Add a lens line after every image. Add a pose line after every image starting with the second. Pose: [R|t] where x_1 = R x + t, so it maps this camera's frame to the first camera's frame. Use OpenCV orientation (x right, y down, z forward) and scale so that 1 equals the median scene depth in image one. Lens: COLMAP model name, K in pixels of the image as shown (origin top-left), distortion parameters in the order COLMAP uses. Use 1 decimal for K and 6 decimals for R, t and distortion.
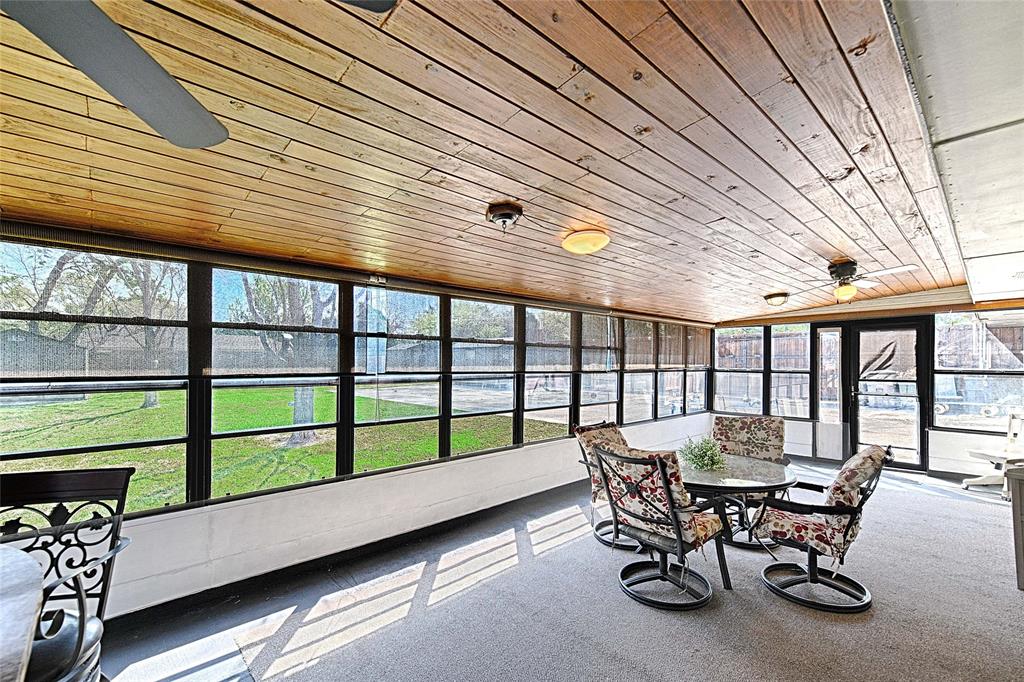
lens RADIAL K [[432.3, 0, 514.4], [0, 432.3, 352.0], [0, 0, 1]] dist [0.001041, 0.000144]
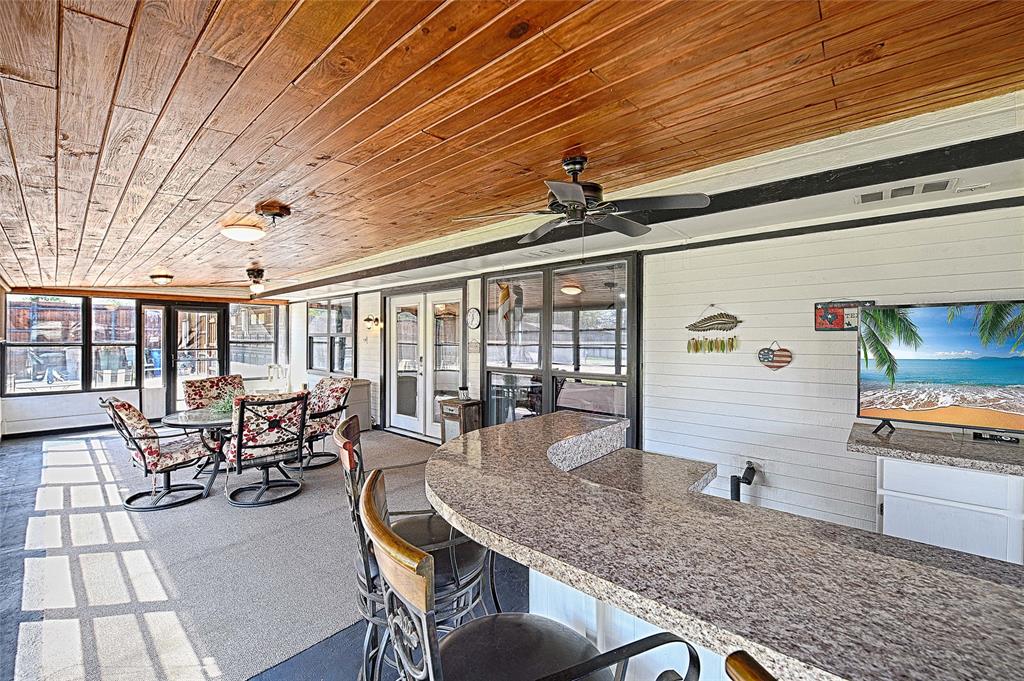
lens RADIAL K [[418.8, 0, 516.0], [0, 418.8, 341.0], [0, 0, 1]] dist [-0.000975, -0.000142]
pose [[-0.108606, -0.005838, 0.994068, -0.538543], [-0.025135, 0.999679, 0.003125, 0.012700], [-0.993767, -0.024647, -0.108718, 0.180214]]
